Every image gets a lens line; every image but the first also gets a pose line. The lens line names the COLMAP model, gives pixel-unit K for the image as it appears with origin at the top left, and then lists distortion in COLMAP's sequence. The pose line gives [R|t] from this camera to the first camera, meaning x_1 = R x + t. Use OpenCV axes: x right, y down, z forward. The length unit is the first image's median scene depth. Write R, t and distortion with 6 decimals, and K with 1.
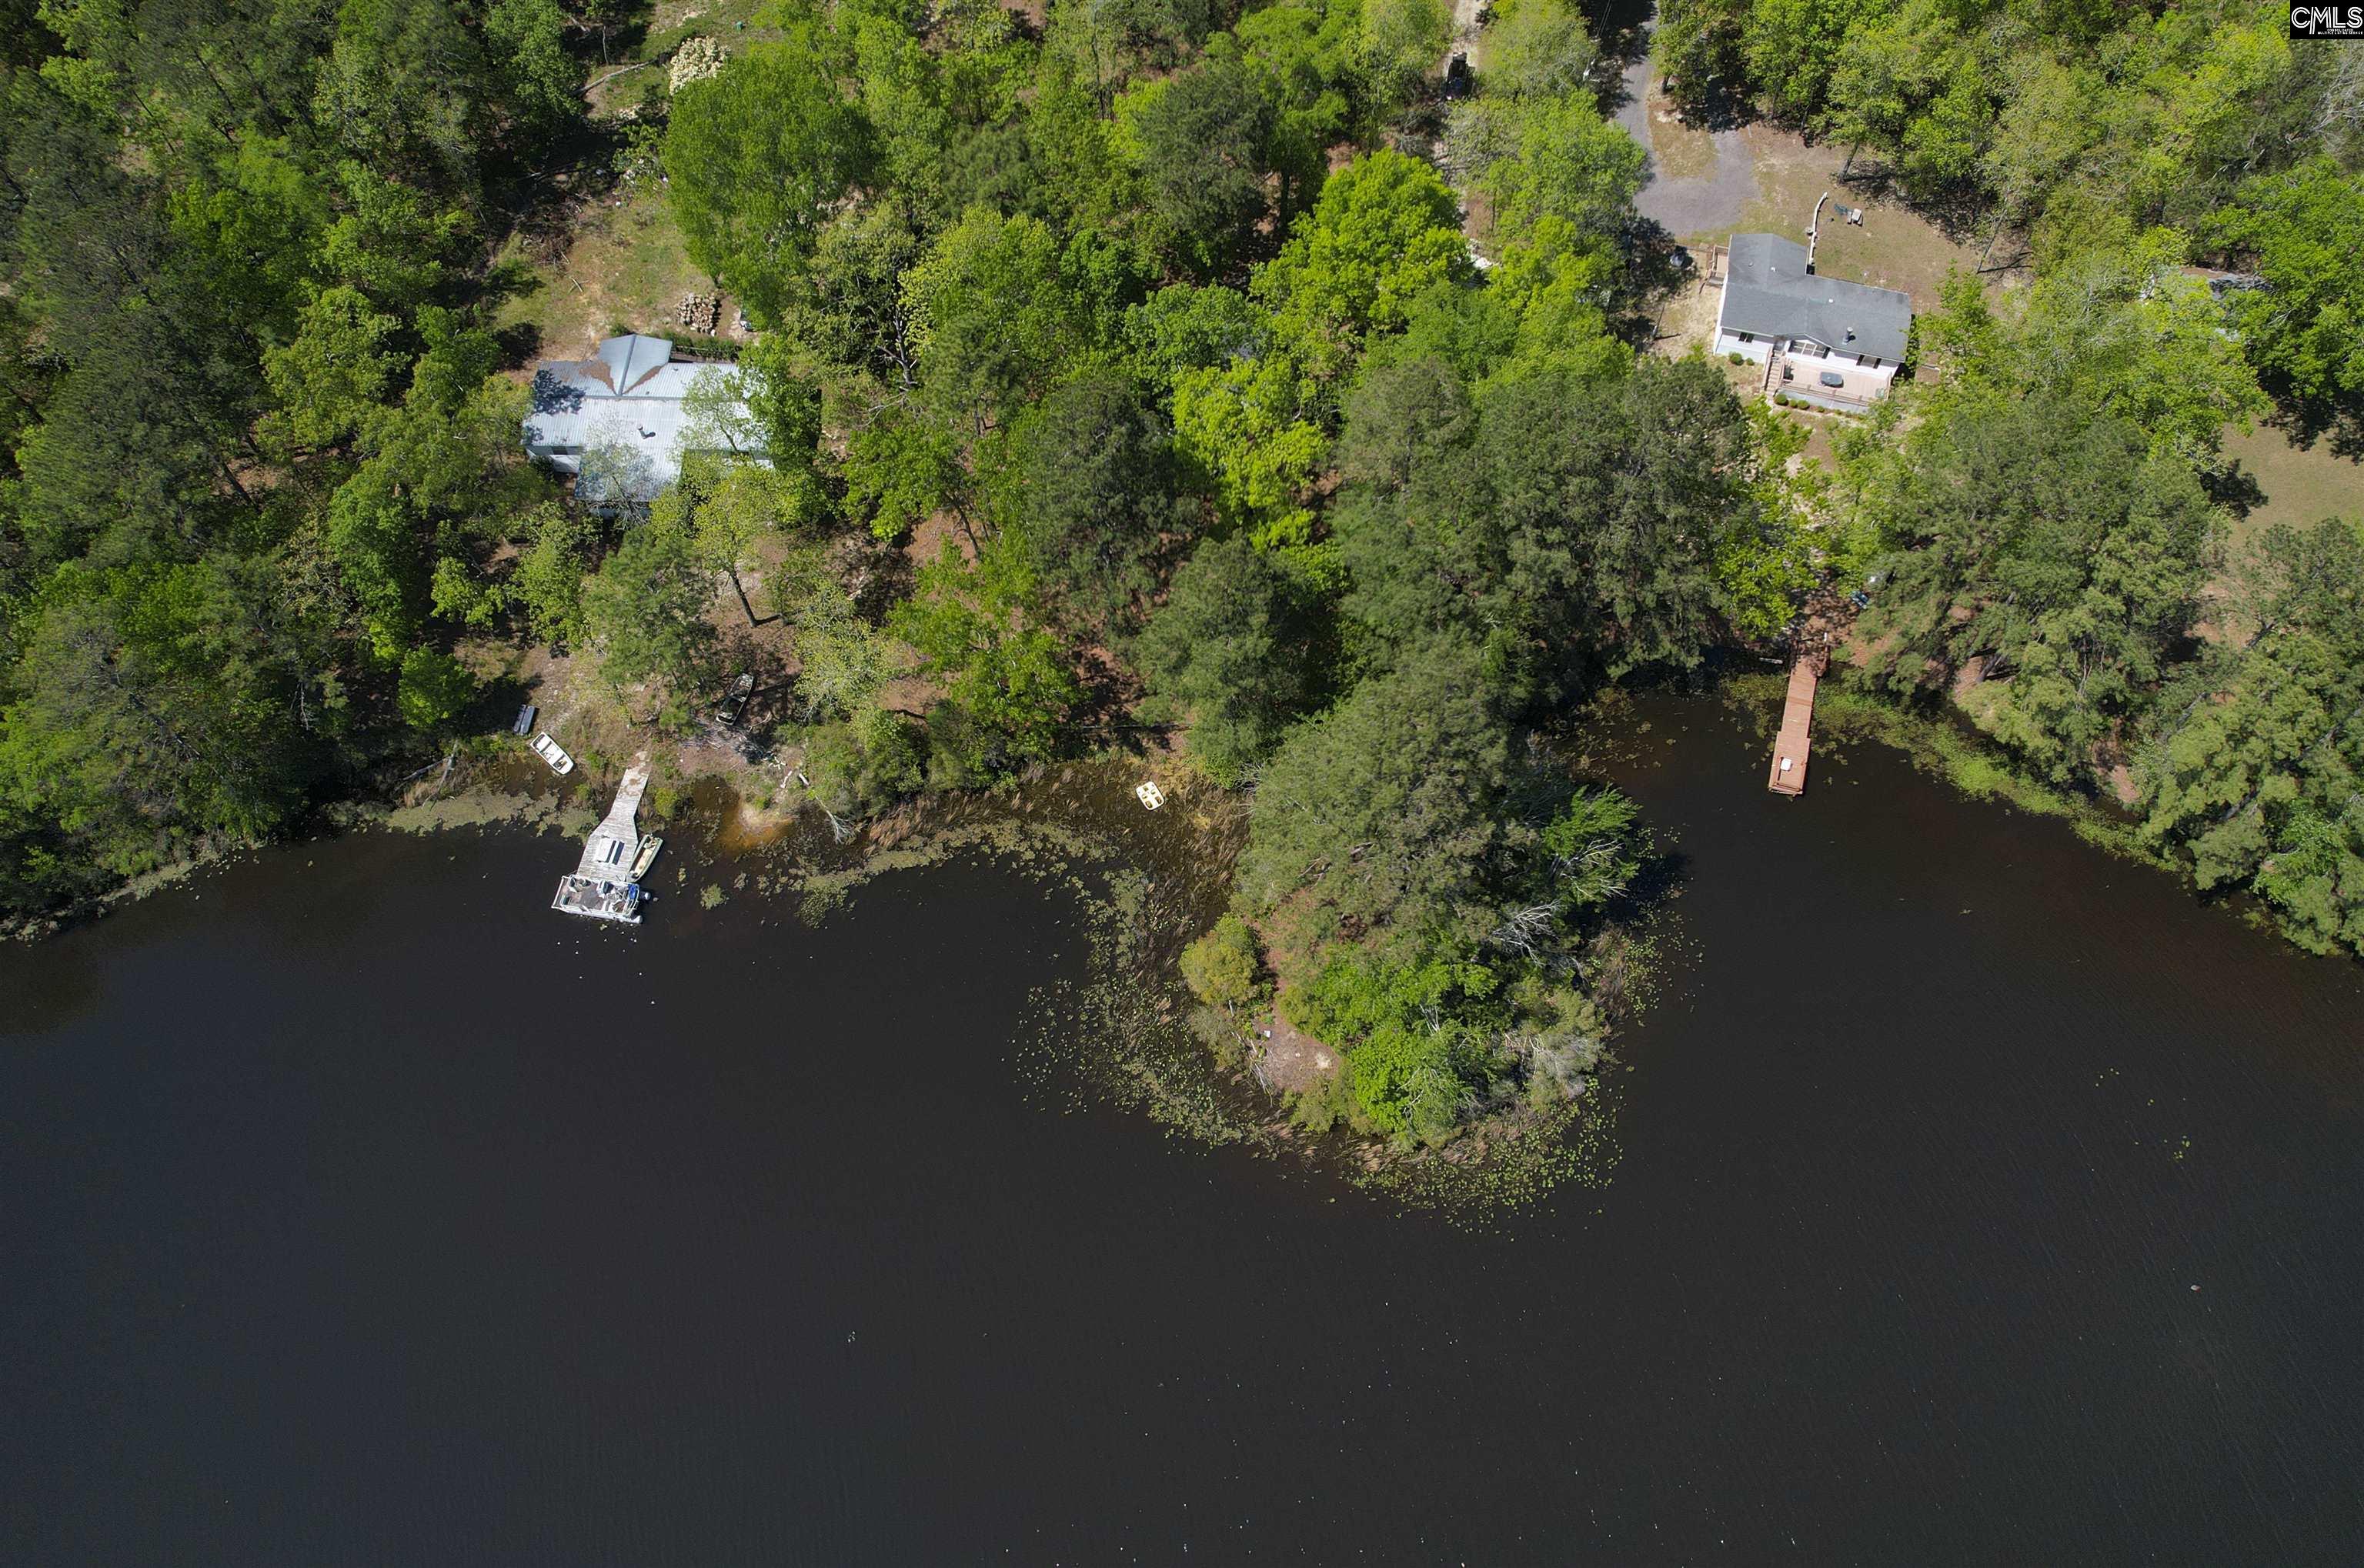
lens RADIAL K [[1629.1, 0, 1187.5], [0, 1629.1, 853.3], [0, 0, 1]] dist [-0.076700, 0.031437]
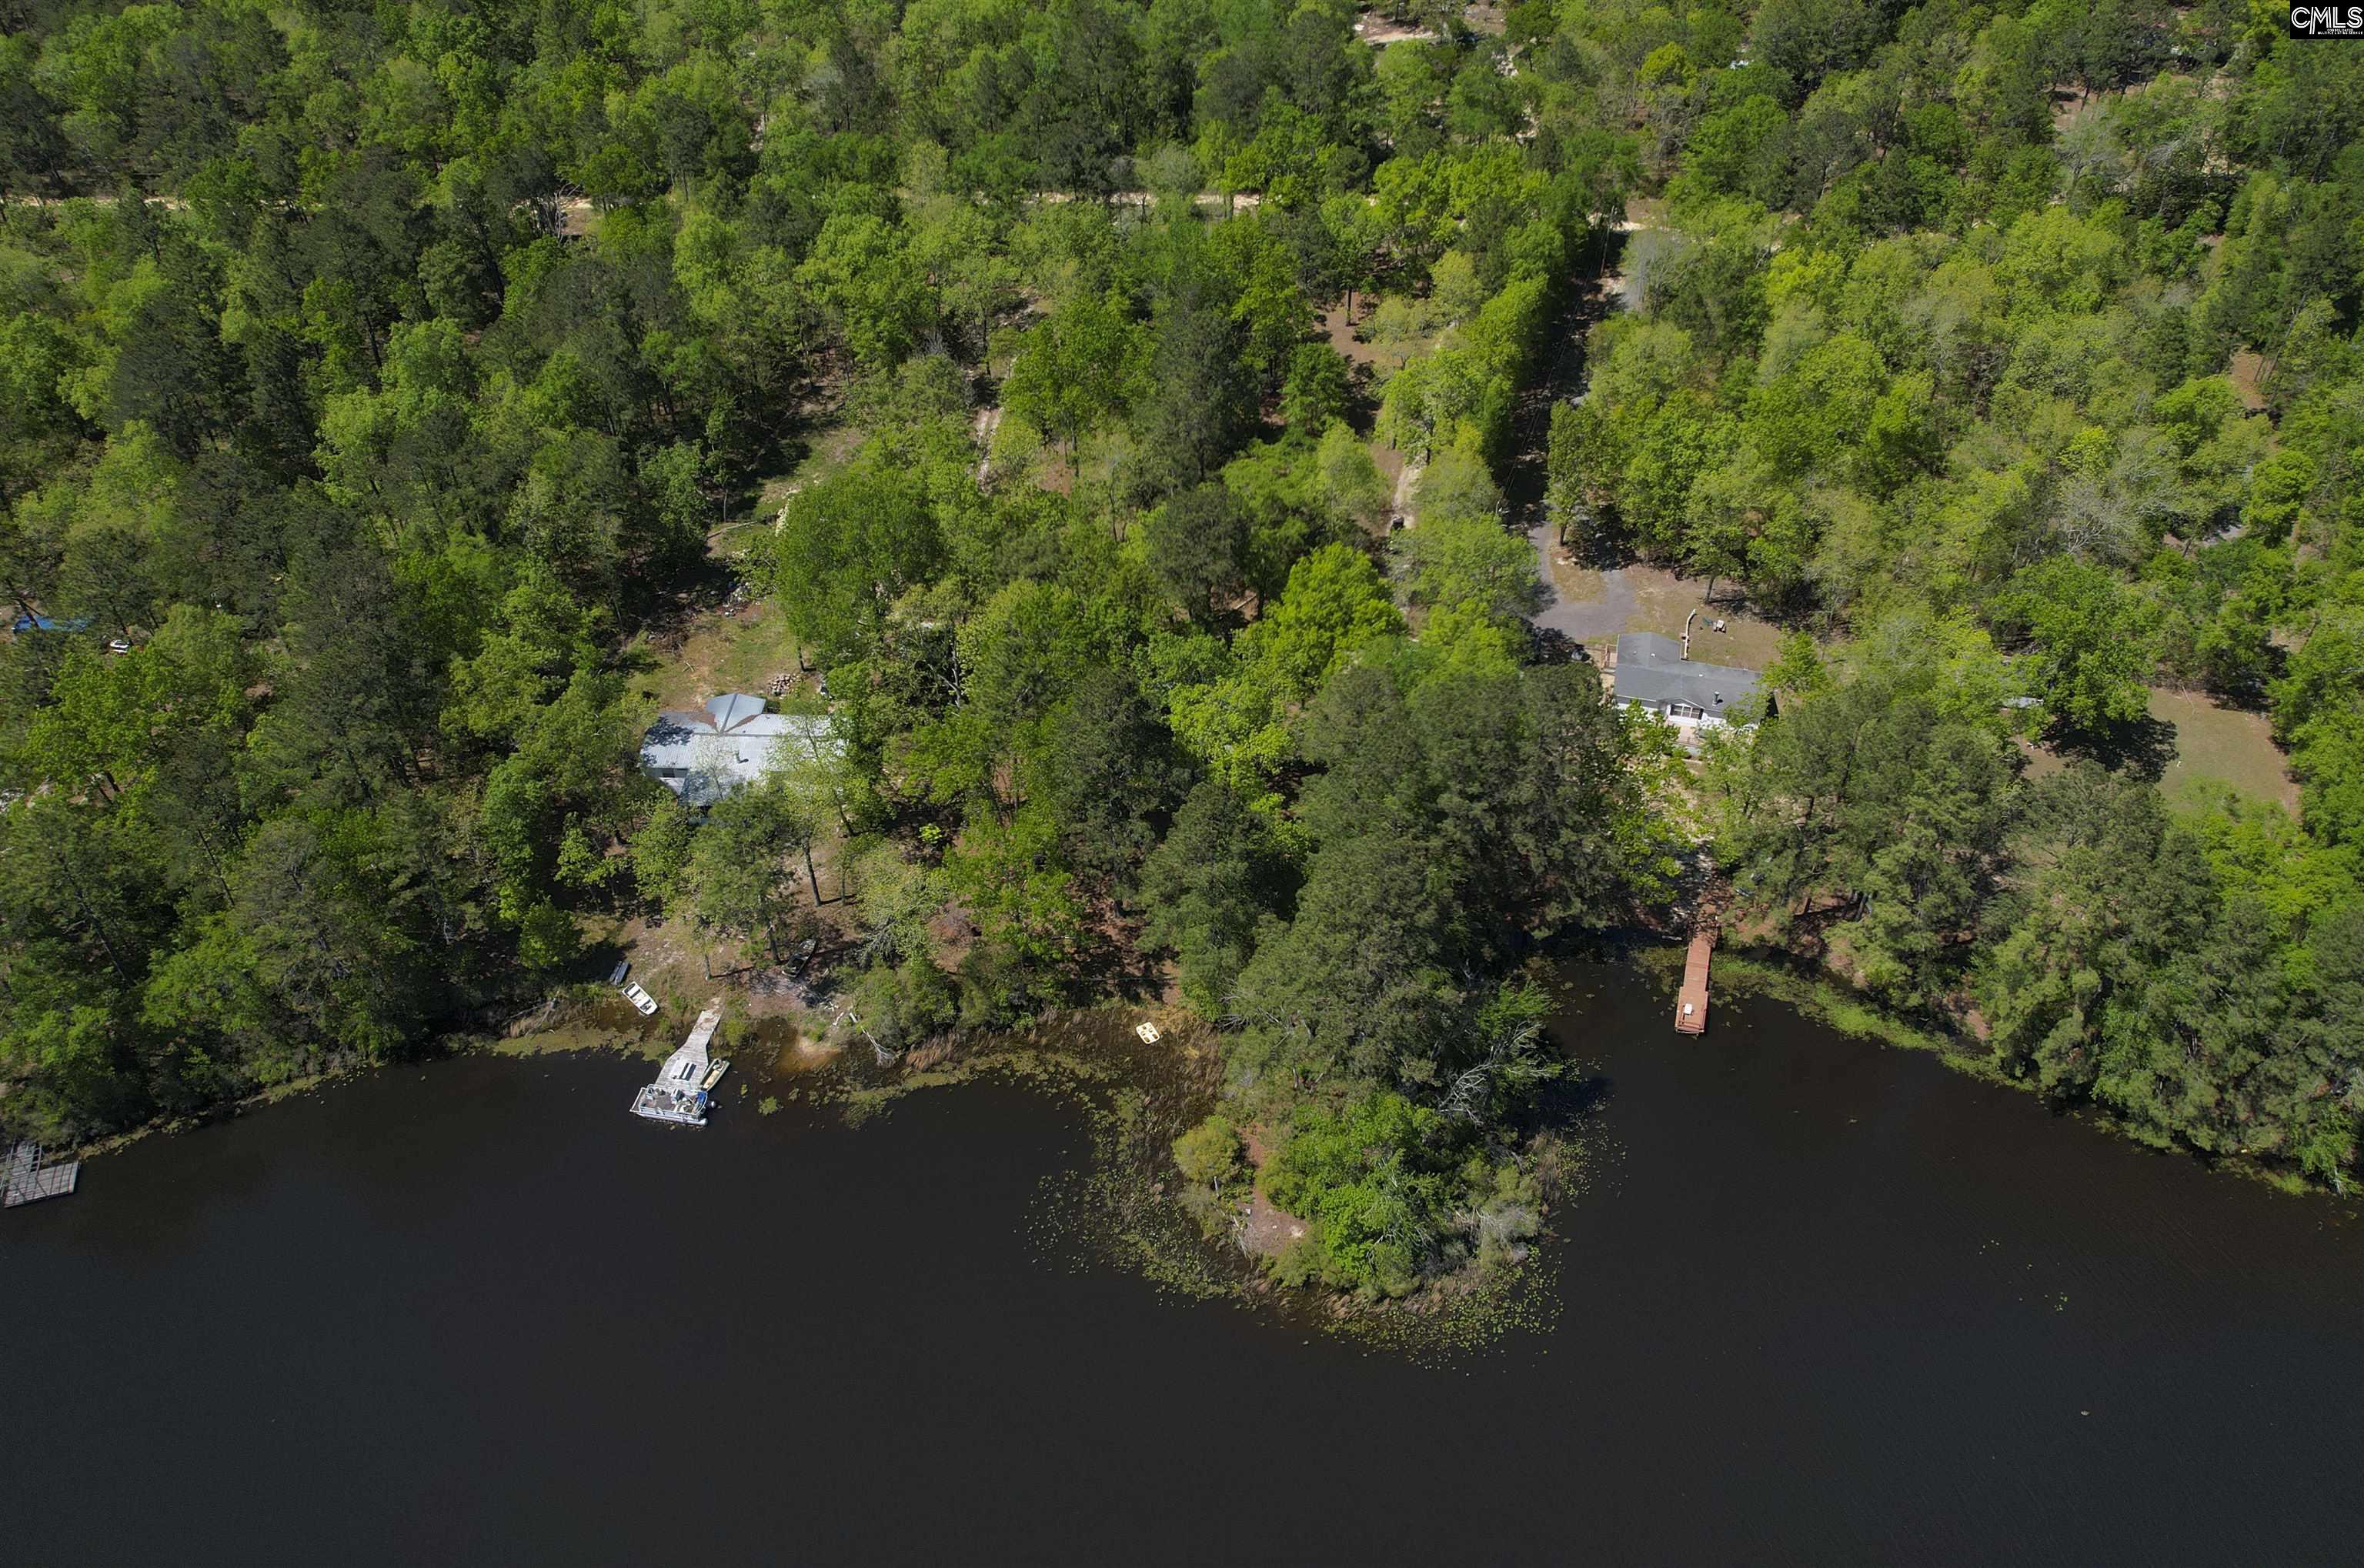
lens RADIAL K [[1483.0, 0, 1182.0], [0, 1483.0, 784.0], [0, 0, 1]] dist [-0.066153, 0.002992]
pose [[0.999982, 0.005913, -0.001381, 0.002198], [-0.006040, 0.945102, -0.326720, 0.145292], [-0.000626, 0.326722, 0.945120, -0.068414]]
